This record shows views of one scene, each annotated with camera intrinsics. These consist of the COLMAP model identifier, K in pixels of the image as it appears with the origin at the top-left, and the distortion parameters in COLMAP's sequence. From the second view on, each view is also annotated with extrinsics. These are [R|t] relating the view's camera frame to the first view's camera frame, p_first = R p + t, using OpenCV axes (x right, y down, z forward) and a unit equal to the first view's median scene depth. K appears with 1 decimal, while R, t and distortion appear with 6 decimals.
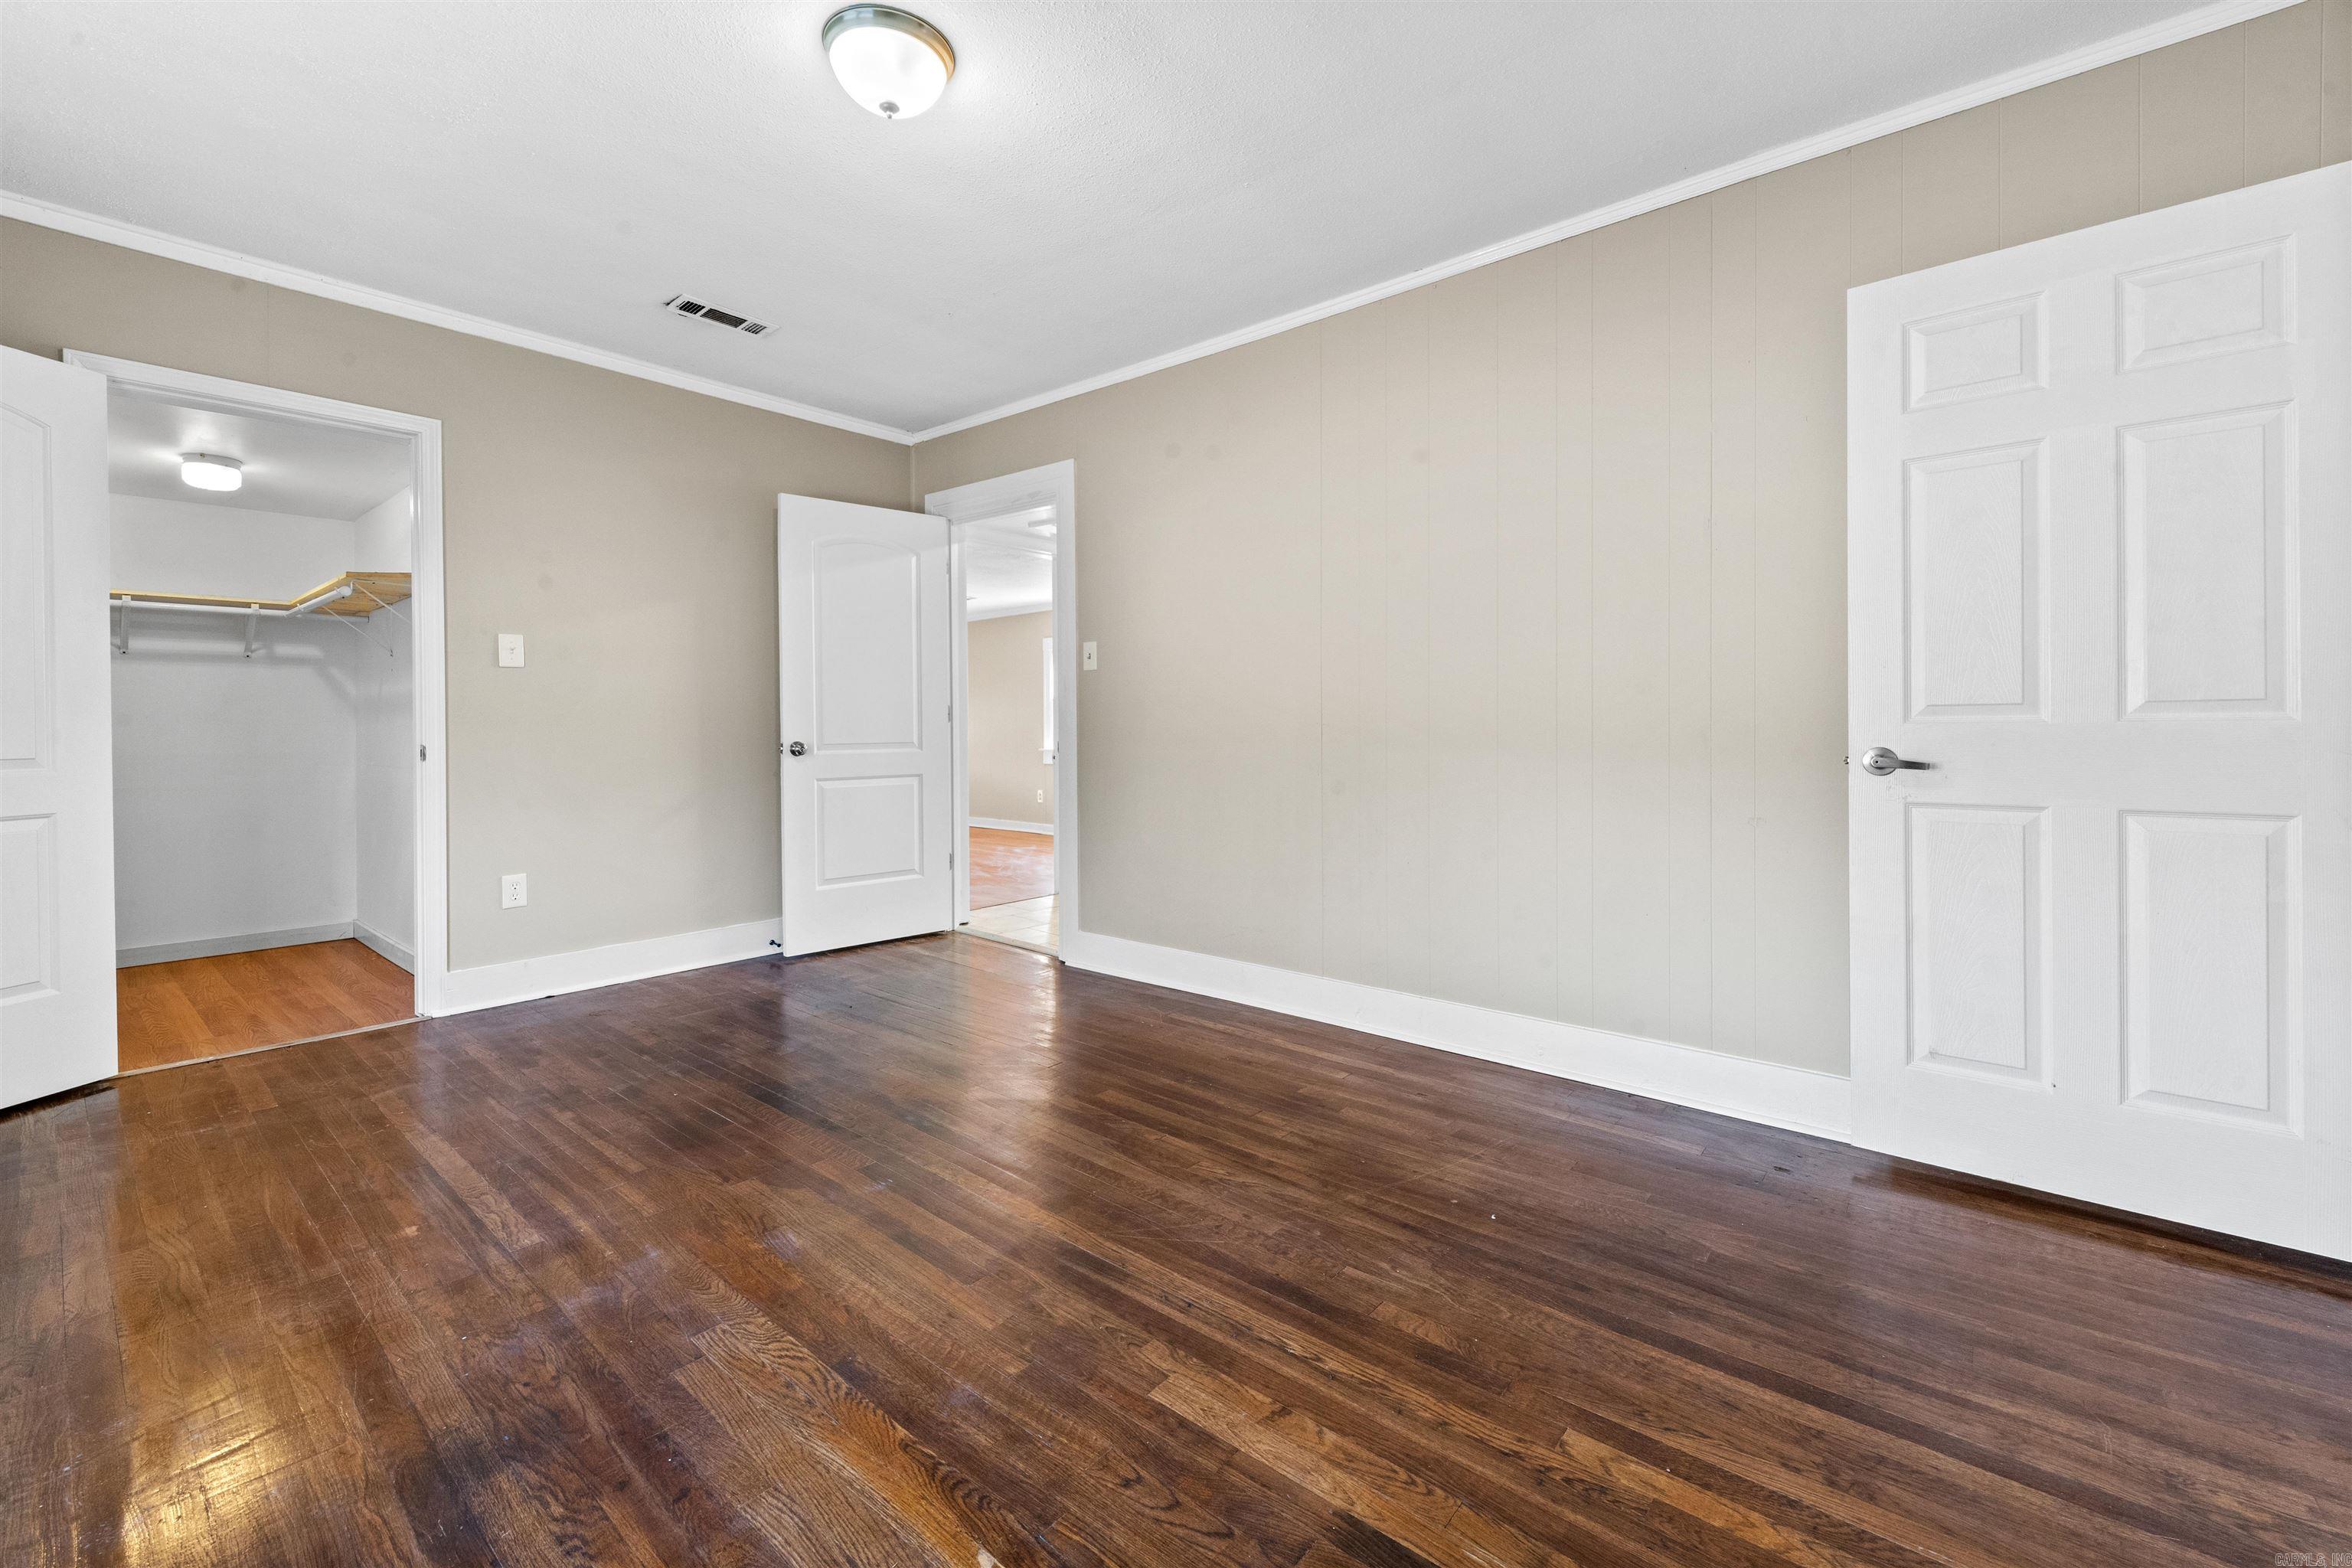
lens RADIAL K [[981.8, 0, 1165.4], [0, 981.8, 721.3], [0, 0, 1]] dist [0.001709, -0.000073]
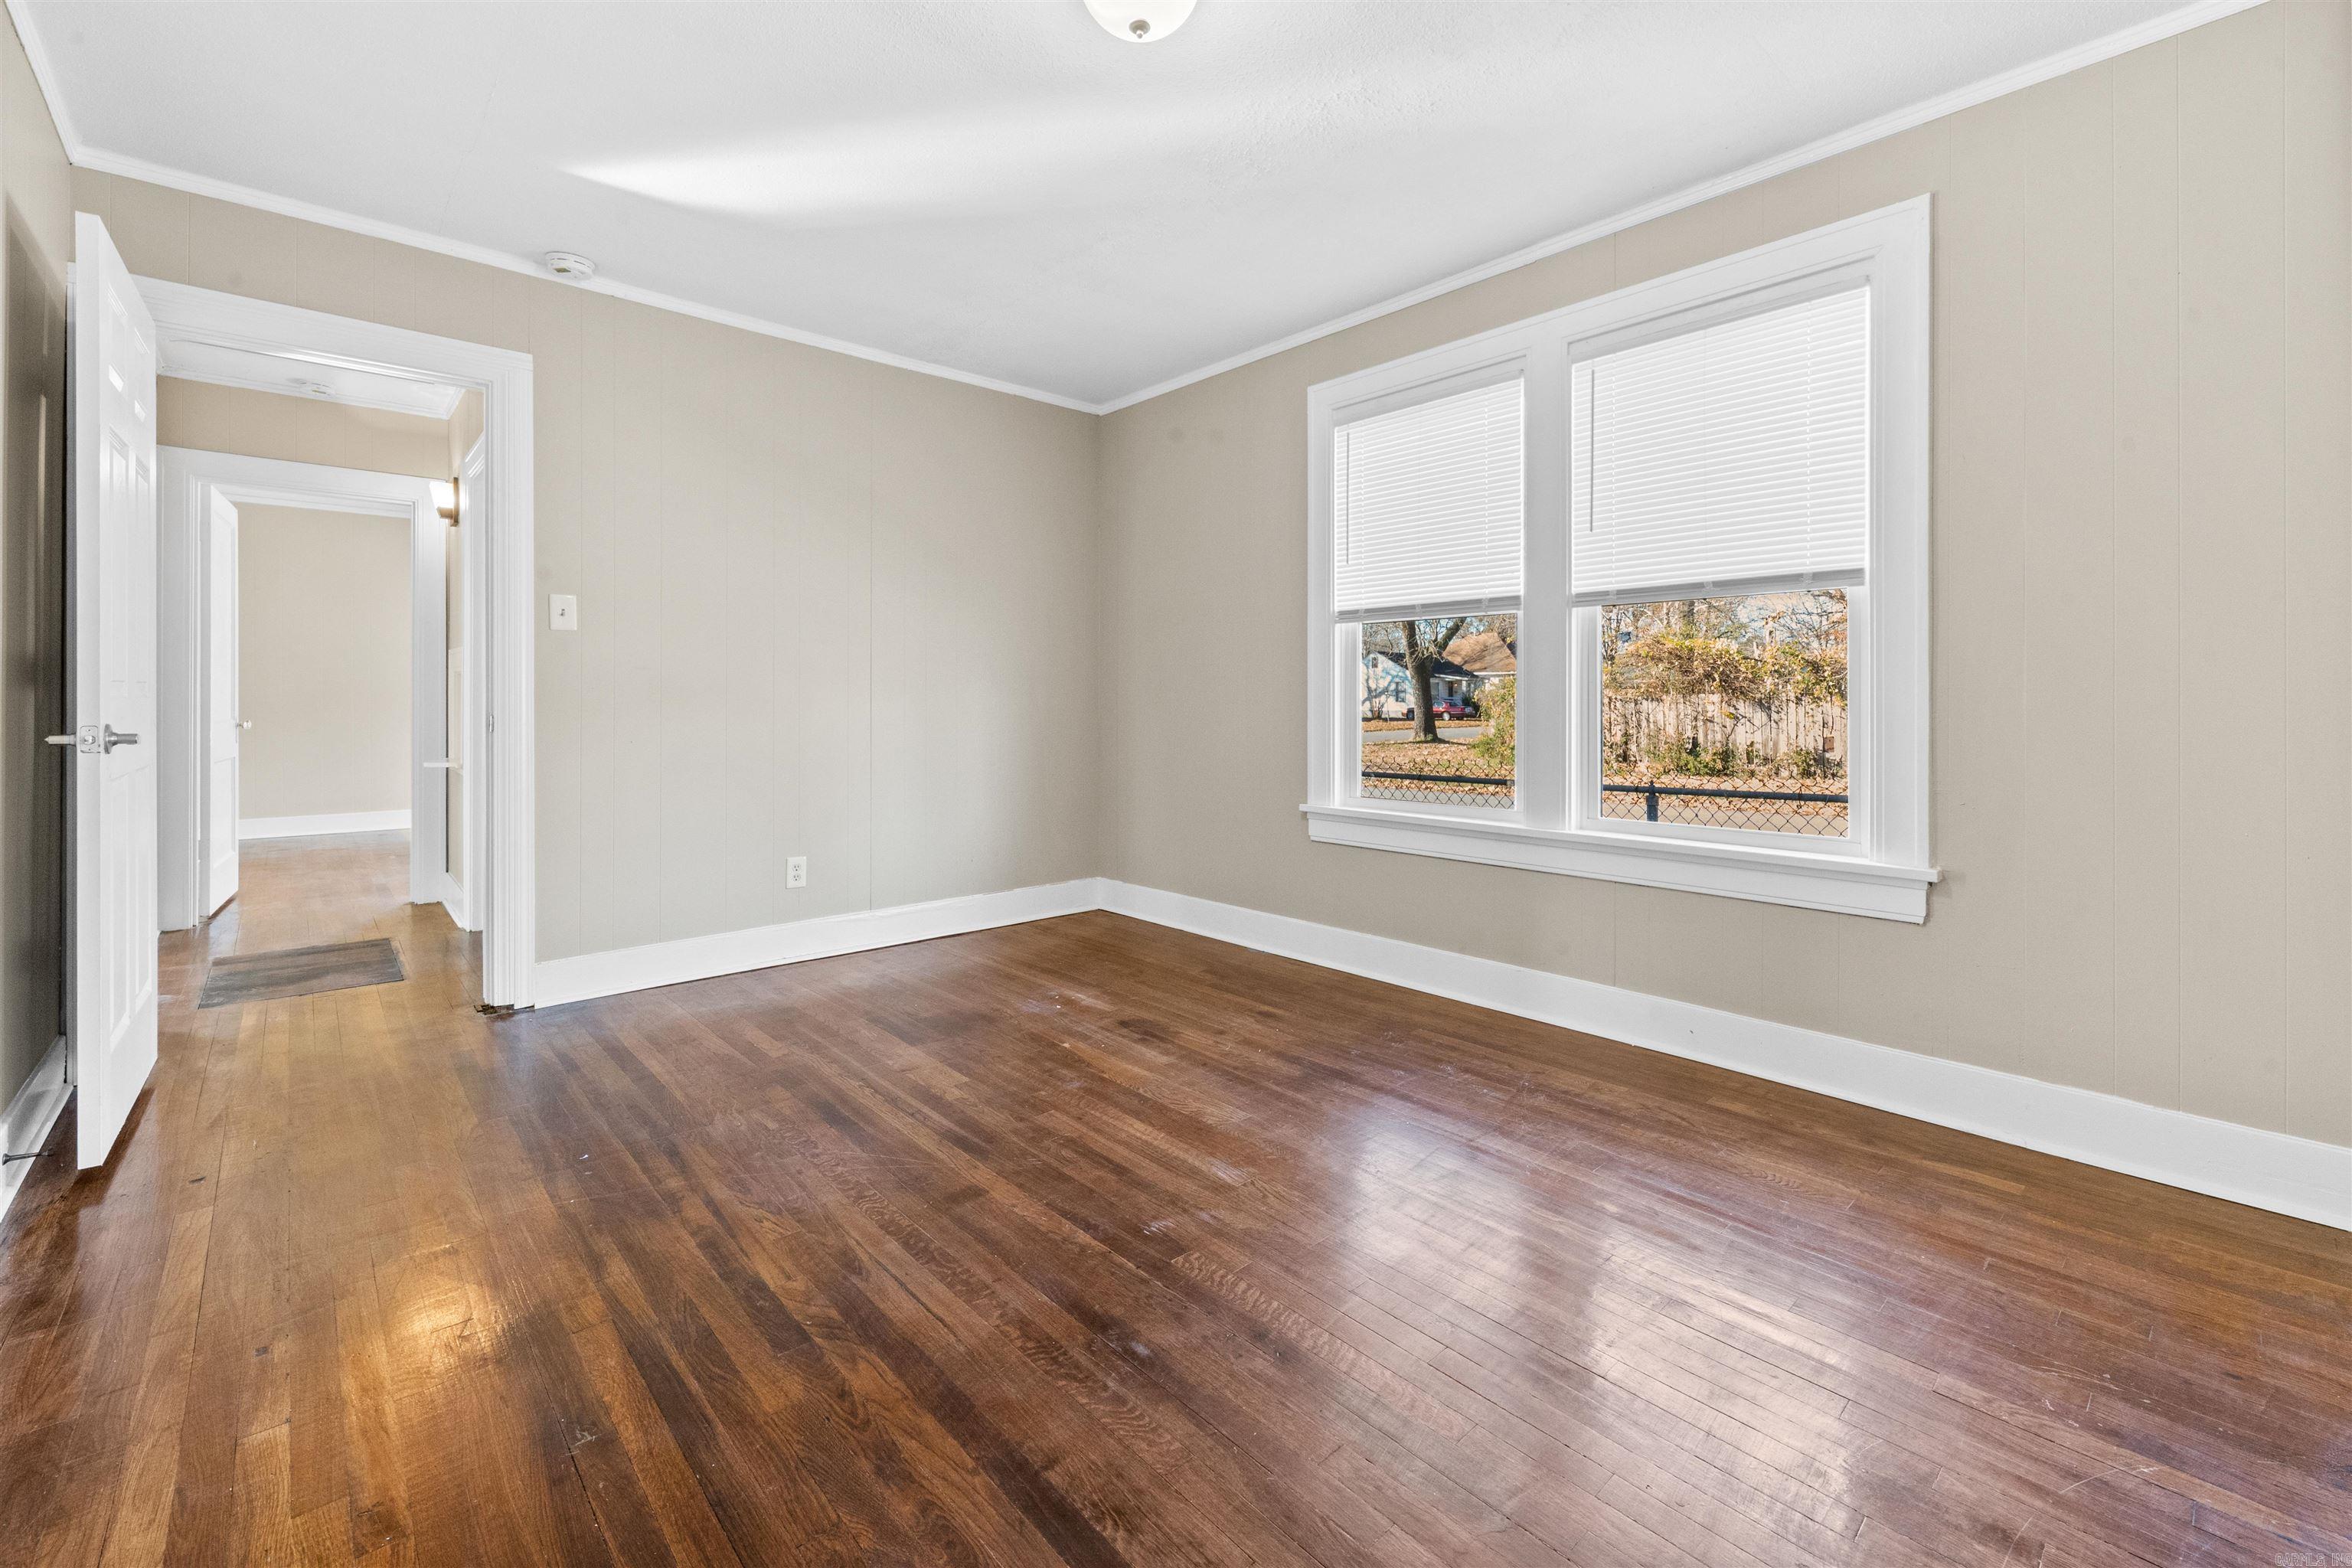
lens RADIAL K [[975.8, 0, 1177.6], [0, 975.8, 705.8], [0, 0, 1]] dist [-0.001094, -0.000492]
pose [[-0.992425, 0.001136, 0.122844, -0.441735], [0.001154, 0.999999, 0.000075, 0.010397], [-0.122844, 0.000216, -0.992426, 1.973266]]
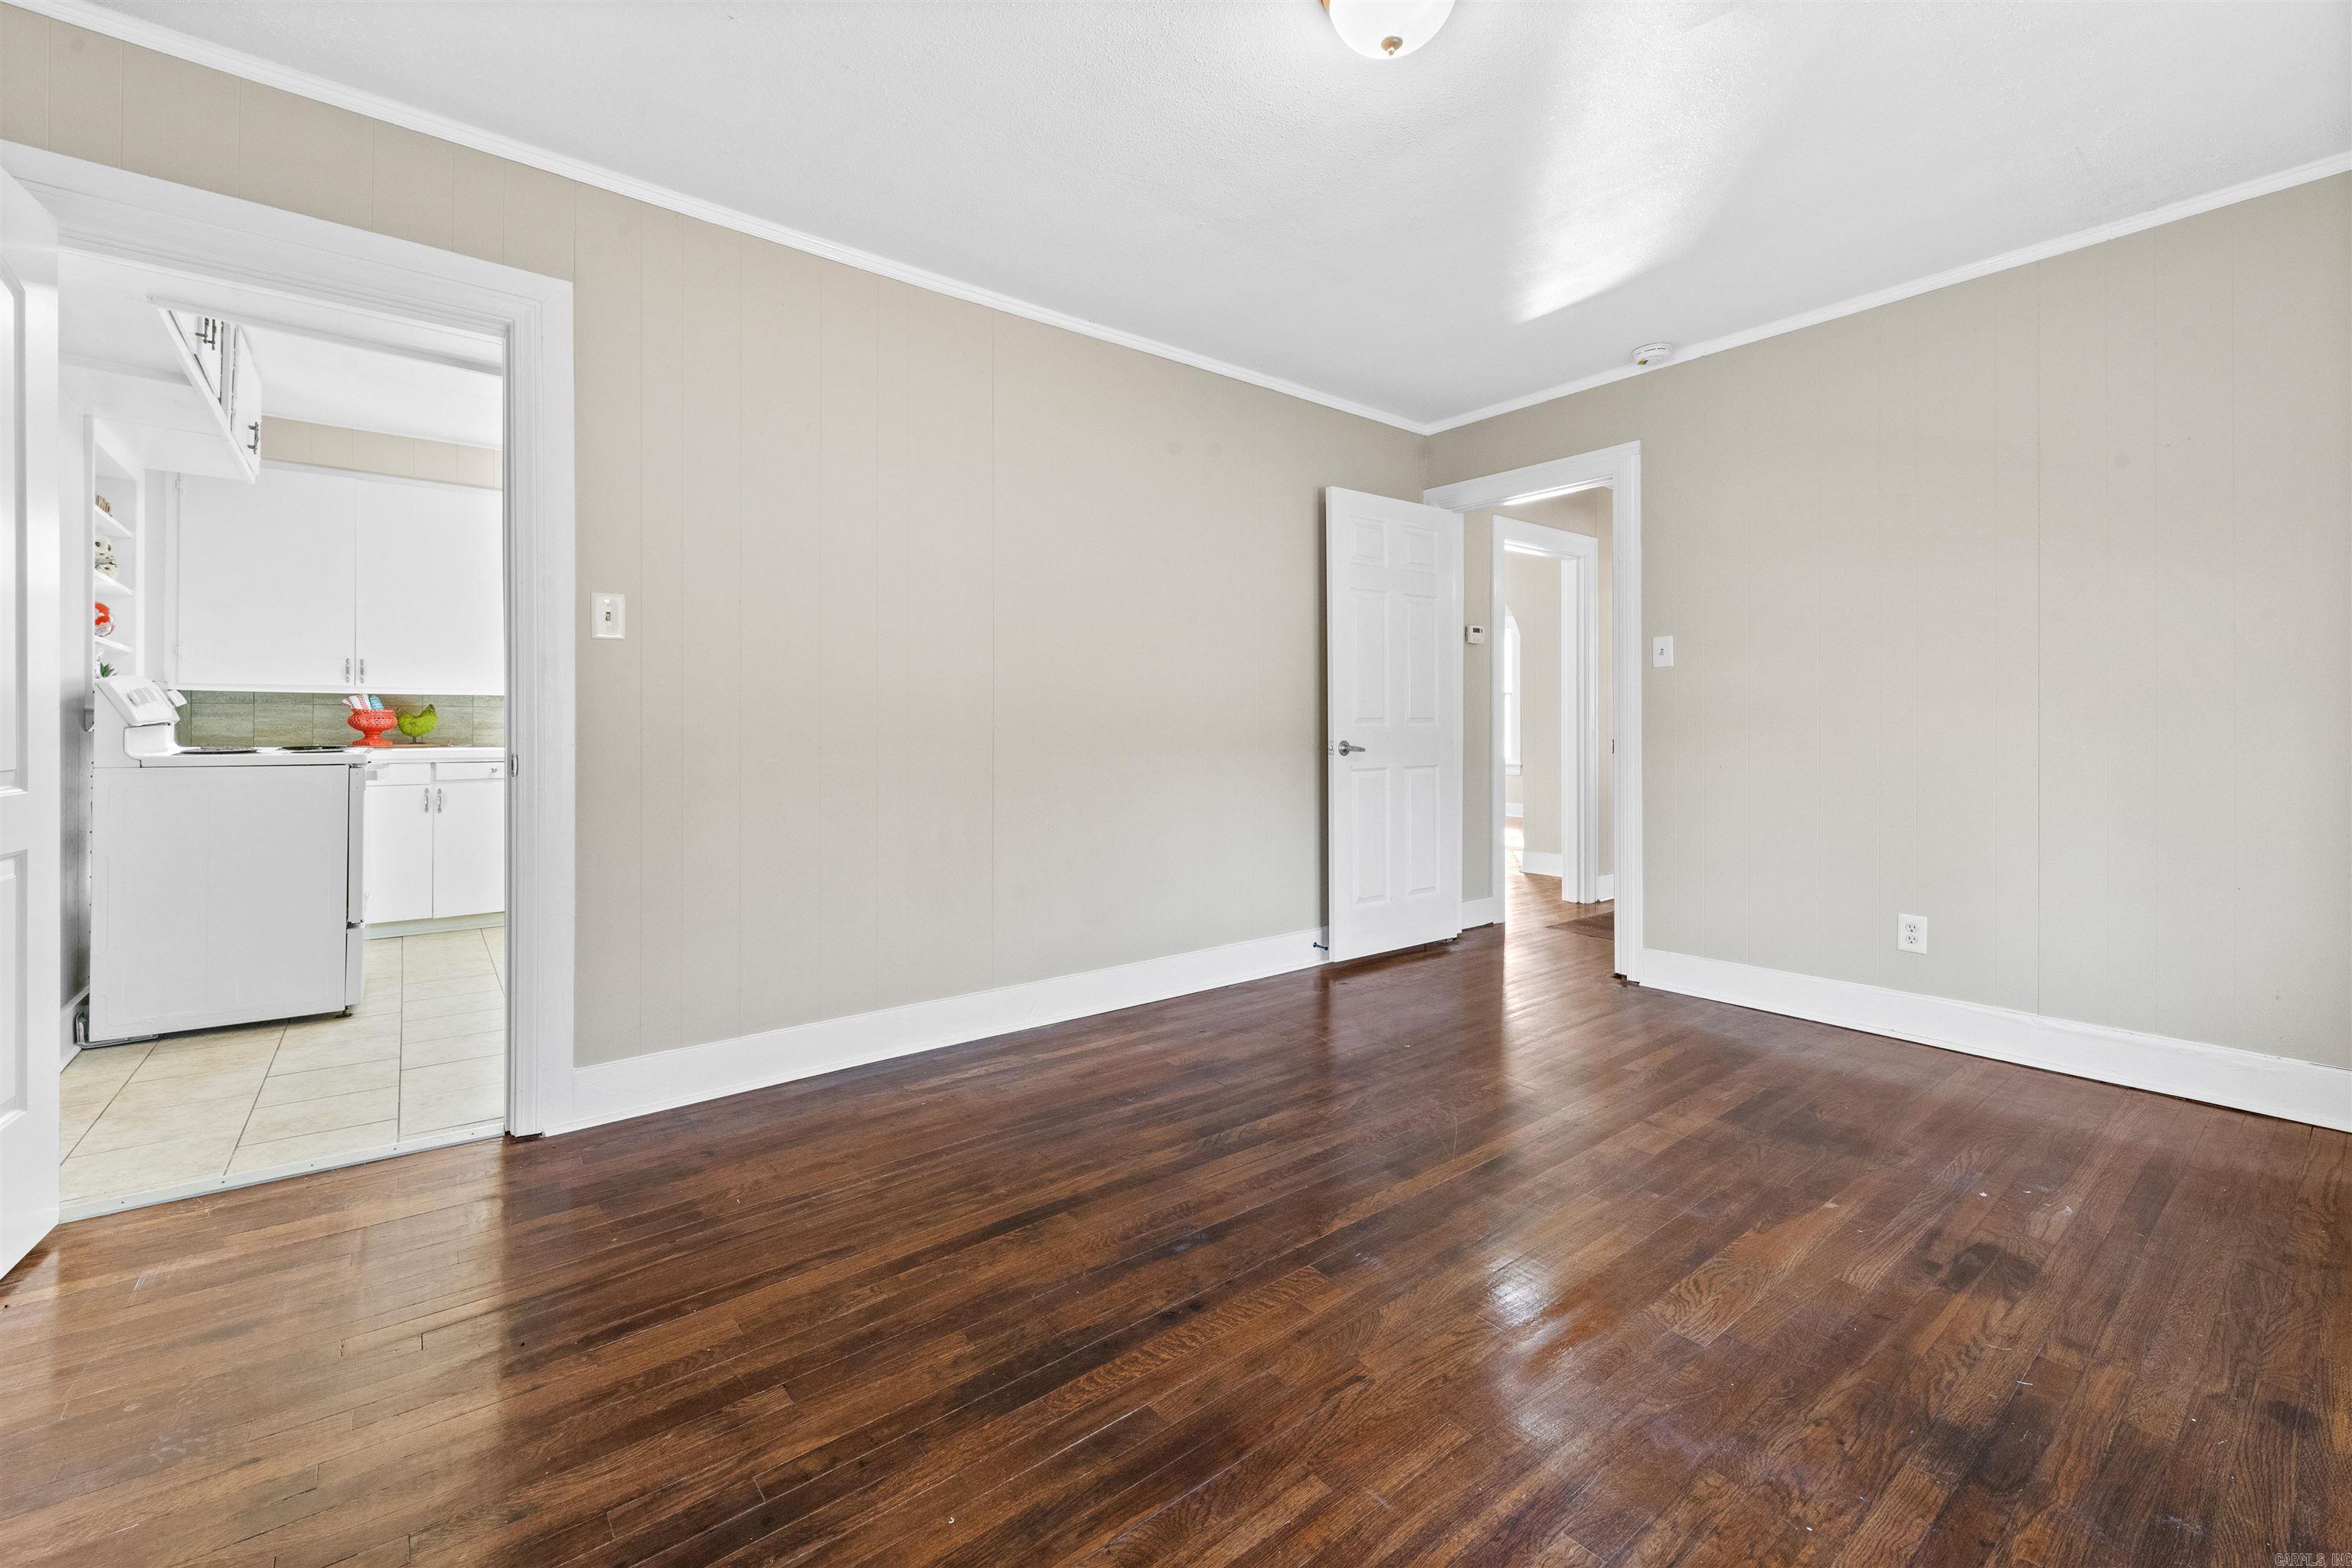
lens RADIAL K [[981.8, 0, 1165.4], [0, 981.8, 721.3], [0, 0, 1]] dist [0.001709, -0.000073]
pose [[0.185266, 0.007523, 0.982660, -1.250593], [-0.003718, 0.999969, -0.006954, 0.005471], [-0.982681, -0.002365, 0.185289, 1.082539]]
